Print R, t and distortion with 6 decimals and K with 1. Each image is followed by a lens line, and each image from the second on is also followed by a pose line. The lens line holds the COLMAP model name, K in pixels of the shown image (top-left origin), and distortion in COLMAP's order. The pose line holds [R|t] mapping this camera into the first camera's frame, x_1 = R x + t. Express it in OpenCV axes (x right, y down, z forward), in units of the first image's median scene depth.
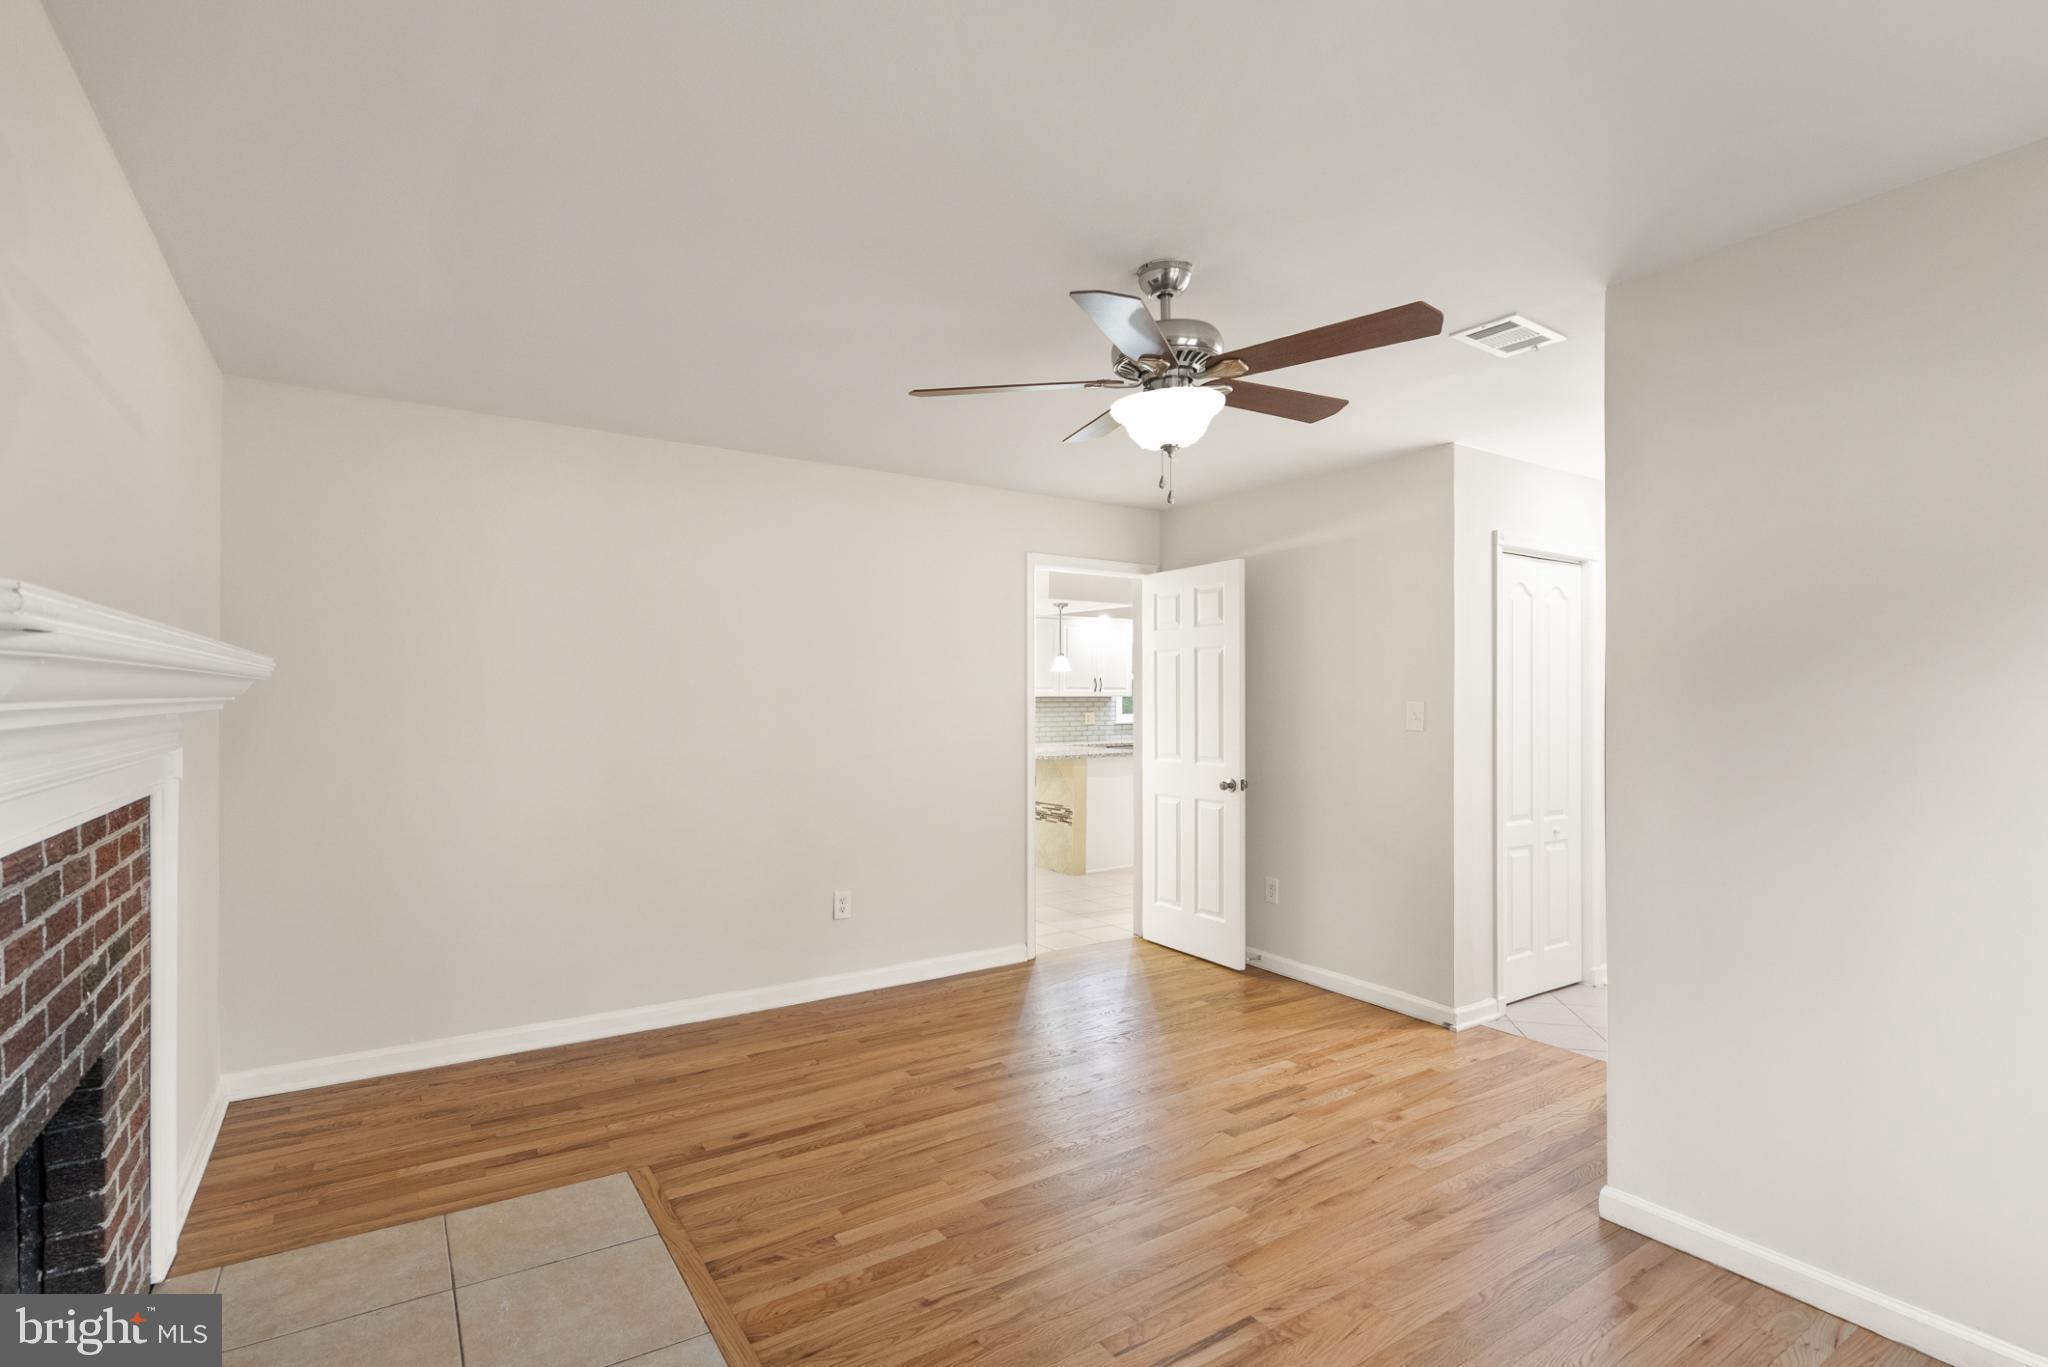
lens RADIAL K [[964.6, 0, 1024.0], [0, 964.6, 683.5], [0, 0, 1]] dist [-0.000043, -0.000076]
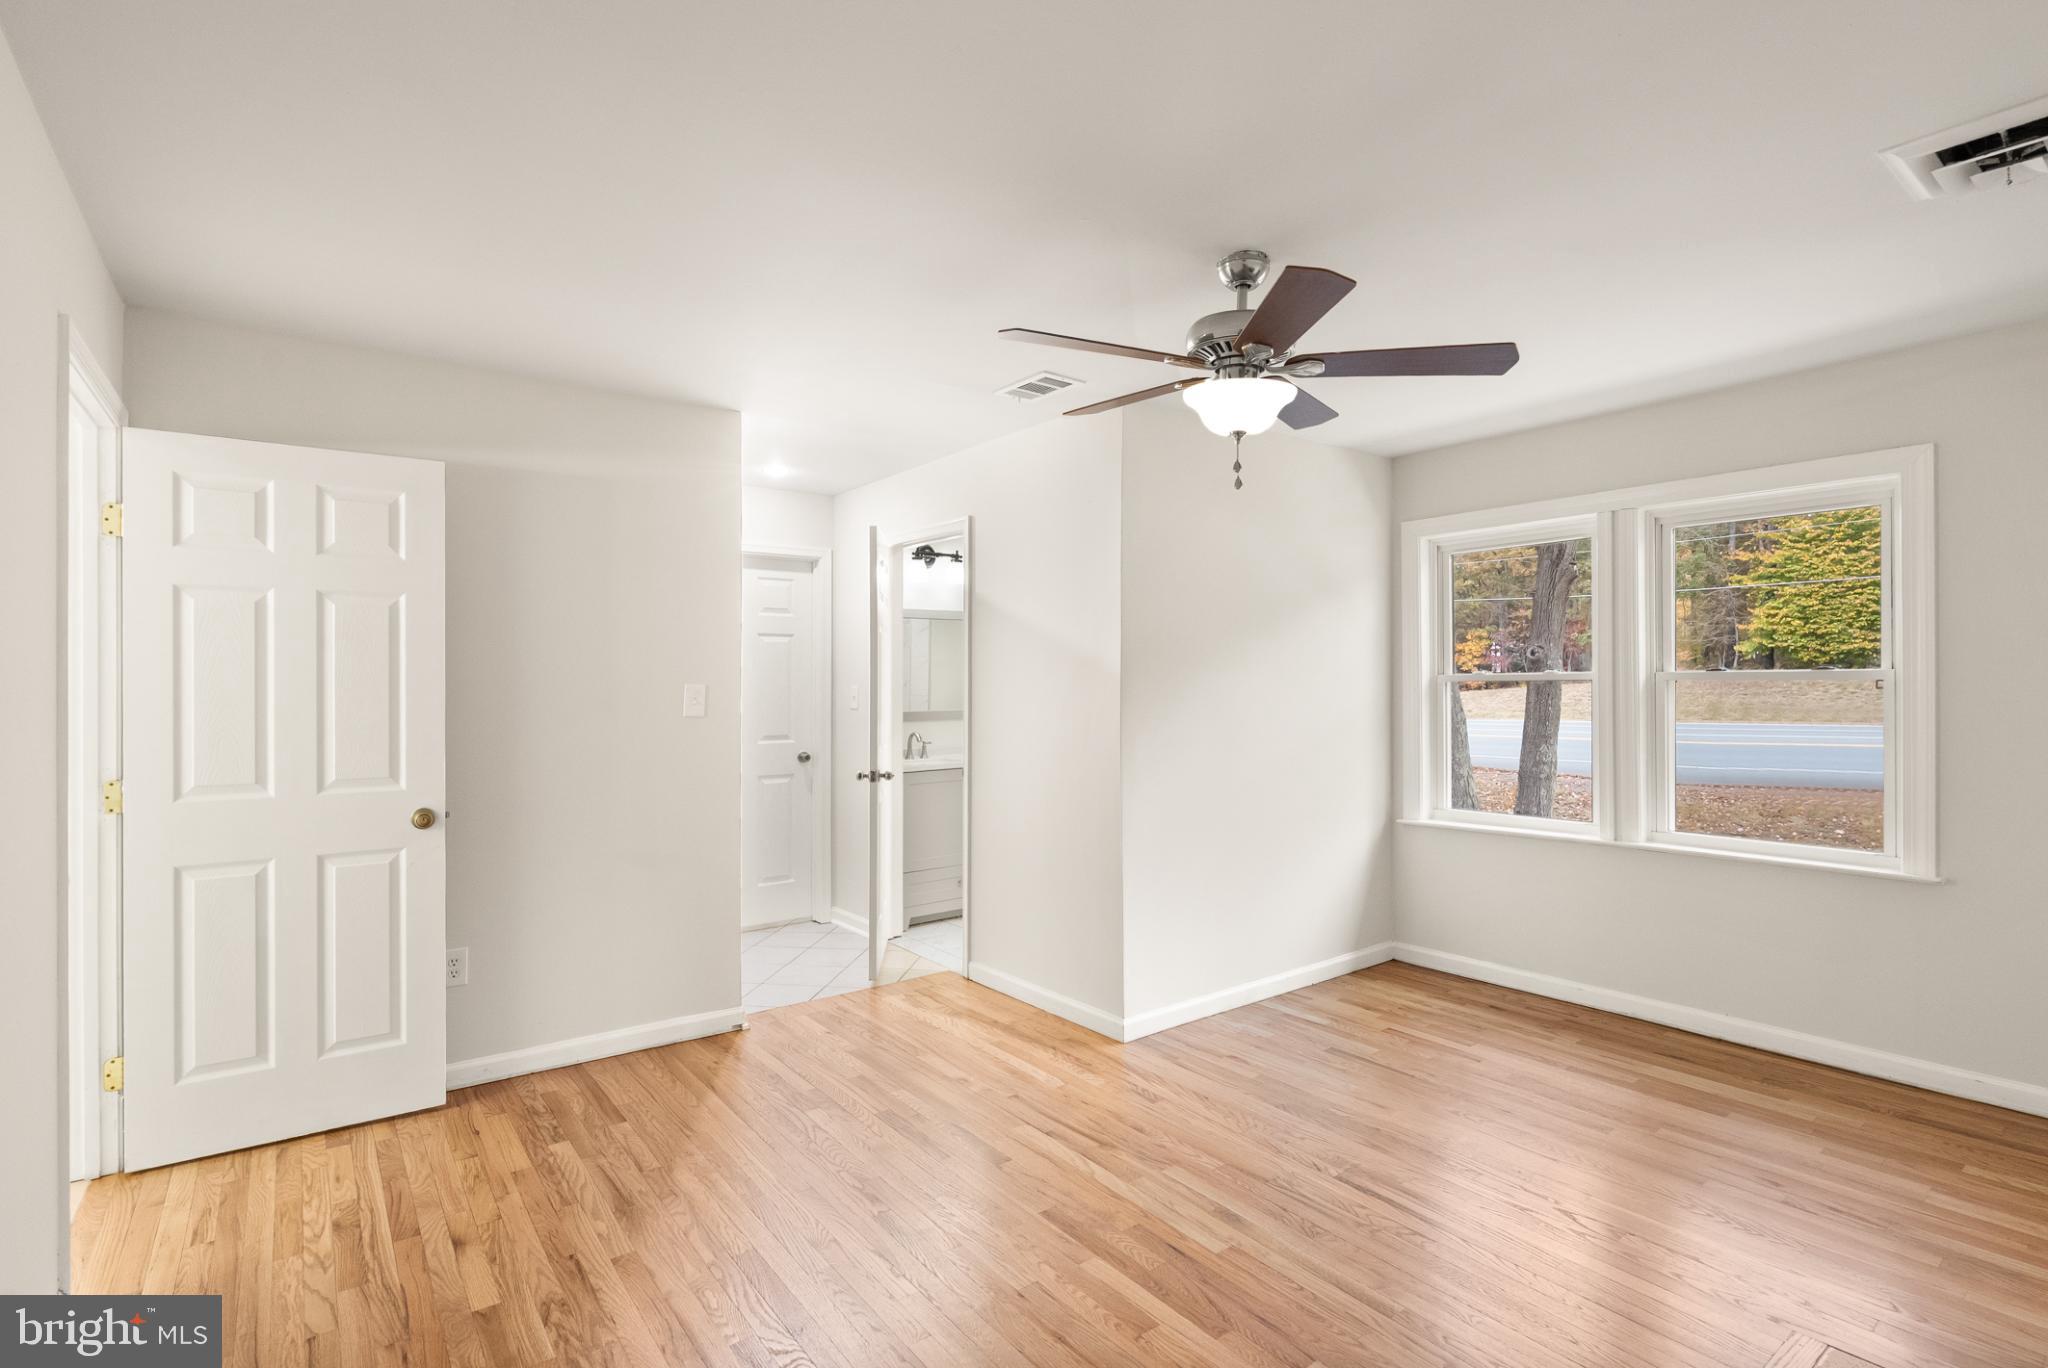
lens RADIAL K [[964.6, 0, 1024.0], [0, 964.6, 684.0], [0, 0, 1]] dist [-0.000043, -0.000076]
pose [[-0.054511, -0.003597, 0.998507, -0.553917], [-0.015976, 0.999869, 0.002729, 0.012485], [-0.998385, -0.015803, -0.054561, 0.831664]]
